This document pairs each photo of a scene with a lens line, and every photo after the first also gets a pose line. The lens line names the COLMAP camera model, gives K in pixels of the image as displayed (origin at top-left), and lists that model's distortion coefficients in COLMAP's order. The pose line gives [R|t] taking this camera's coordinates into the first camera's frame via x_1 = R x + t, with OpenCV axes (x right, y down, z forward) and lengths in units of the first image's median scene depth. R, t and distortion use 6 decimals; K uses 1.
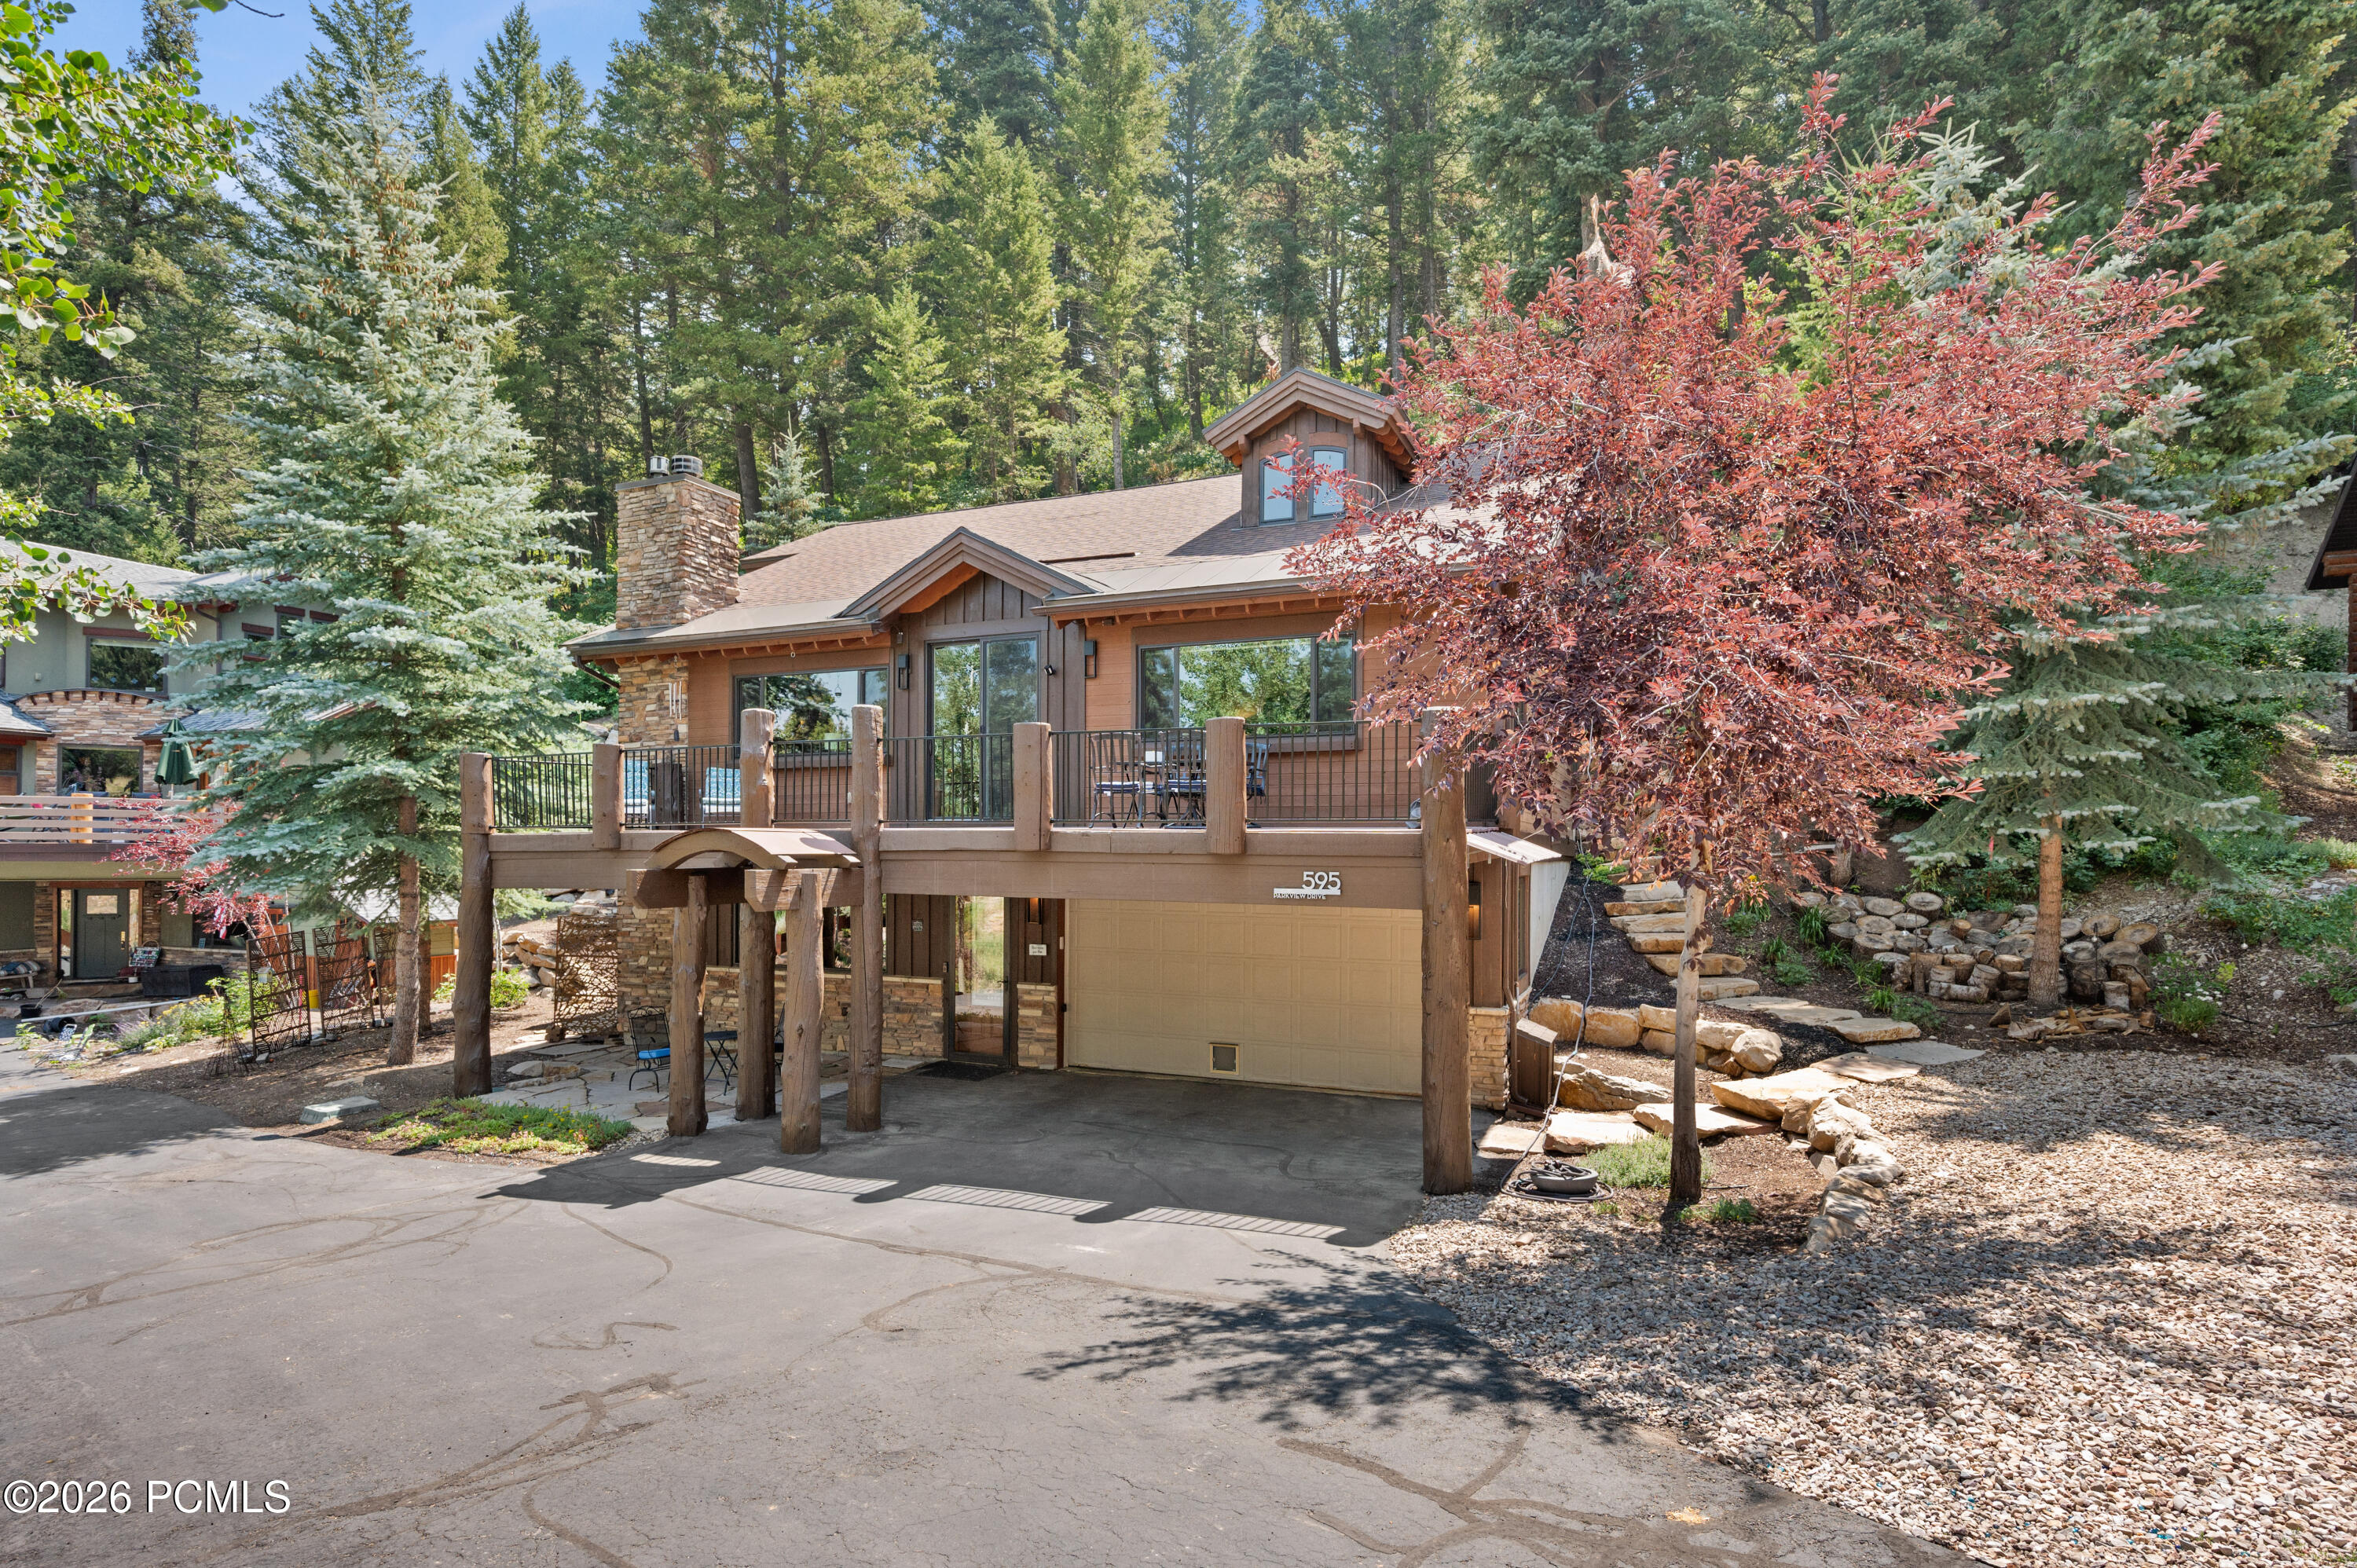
lens RADIAL K [[1182.3, 0, 1181.0], [0, 1182.3, 857.0], [0, 0, 1]] dist [-0.000684, -0.000946]
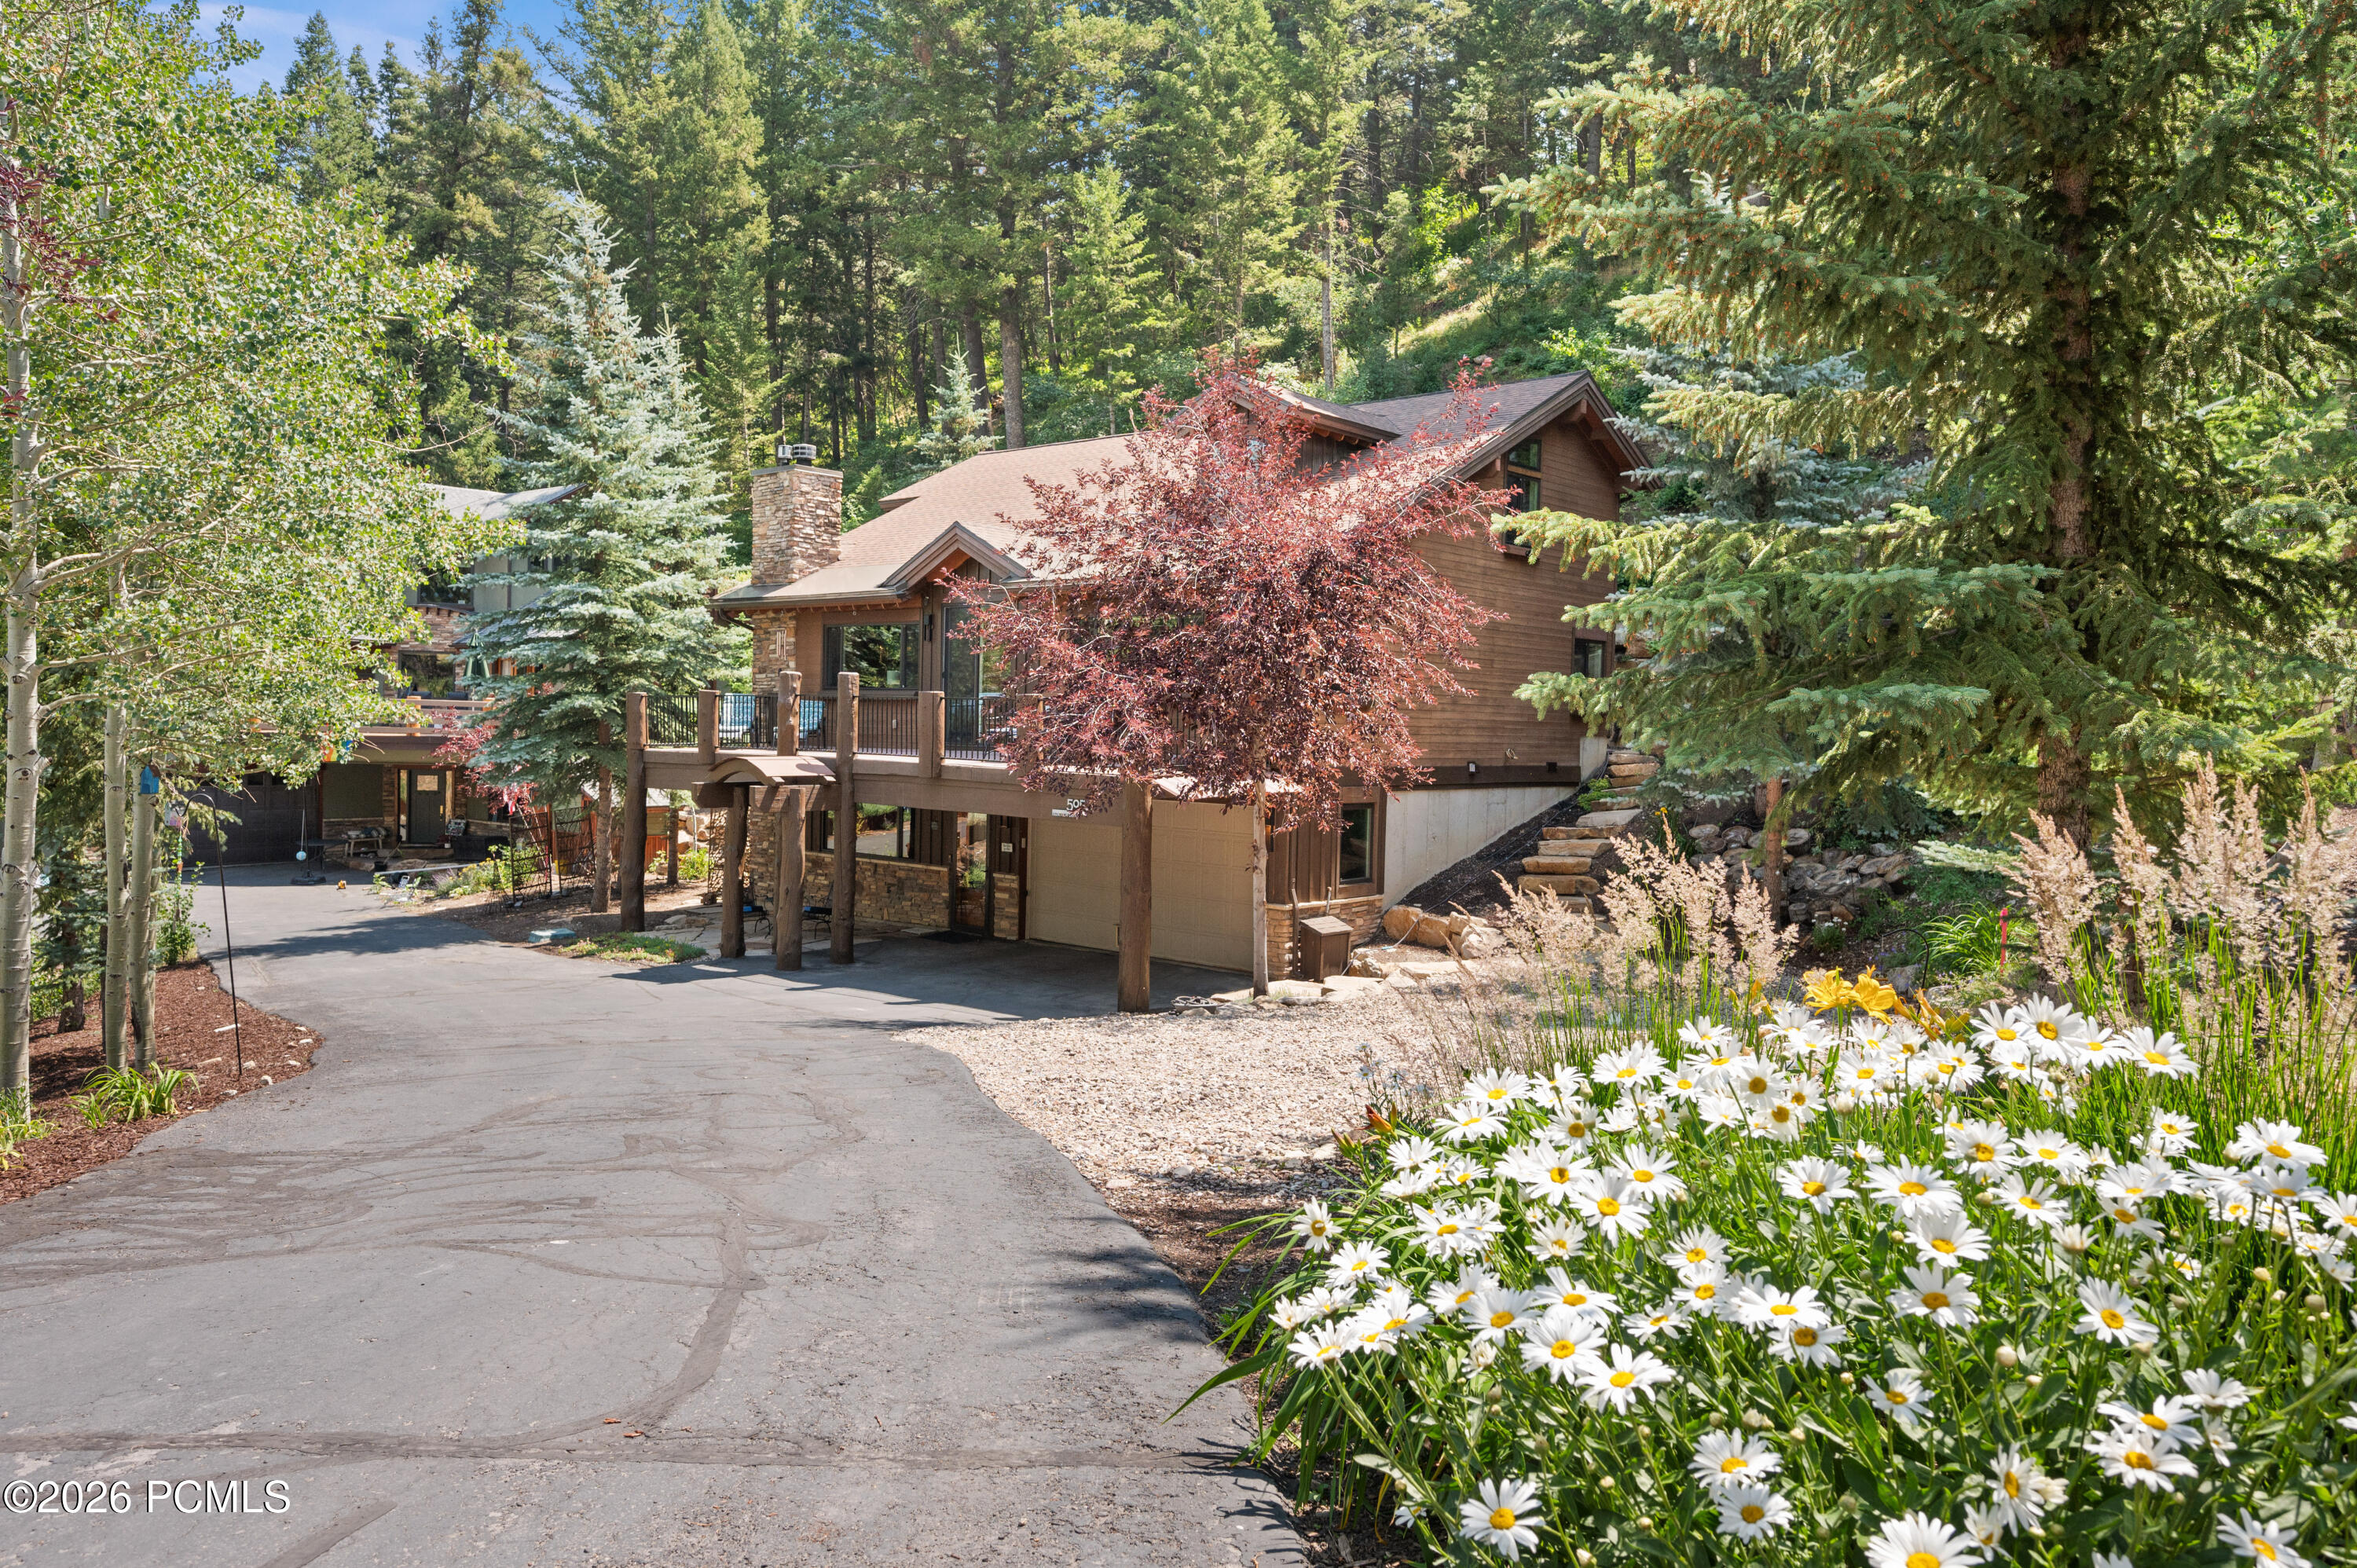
lens RADIAL K [[1633.2, 0, 1178.5], [0, 1633.2, 784.0], [0, 0, 1]] dist [-0.001850, -0.001584]
pose [[0.950720, 0.029219, -0.308672, 0.593642], [-0.019666, 0.999228, 0.034012, -0.054094], [0.309428, -0.026266, 0.950560, -0.625161]]
